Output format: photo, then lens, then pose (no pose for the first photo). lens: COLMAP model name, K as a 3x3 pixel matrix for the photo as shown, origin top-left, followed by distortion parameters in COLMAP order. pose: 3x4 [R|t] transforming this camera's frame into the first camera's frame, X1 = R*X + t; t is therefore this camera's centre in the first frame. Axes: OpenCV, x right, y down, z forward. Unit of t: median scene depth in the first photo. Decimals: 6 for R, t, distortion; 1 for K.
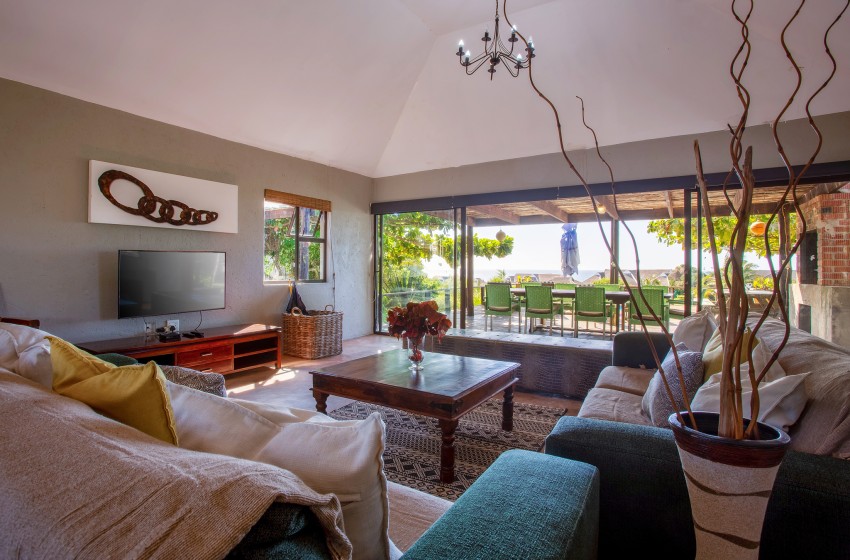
lens RADIAL K [[442.5, 0, 421.8], [0, 442.5, 274.2], [0, 0, 1]] dist [-0.006358, -0.000287]
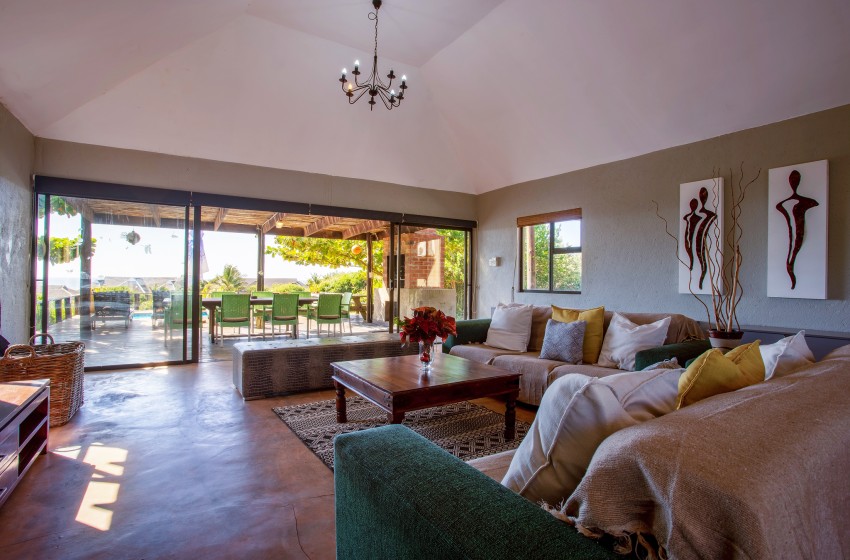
lens RADIAL K [[413.3, 0, 424.5], [0, 413.3, 279.7], [0, 0, 1]] dist [-0.017765, -0.000209]
pose [[0.440250, 0.001856, 0.897873, -0.401020], [-0.000206, 0.999998, -0.001967, -0.005804], [-0.897875, 0.000681, 0.440250, 0.227283]]
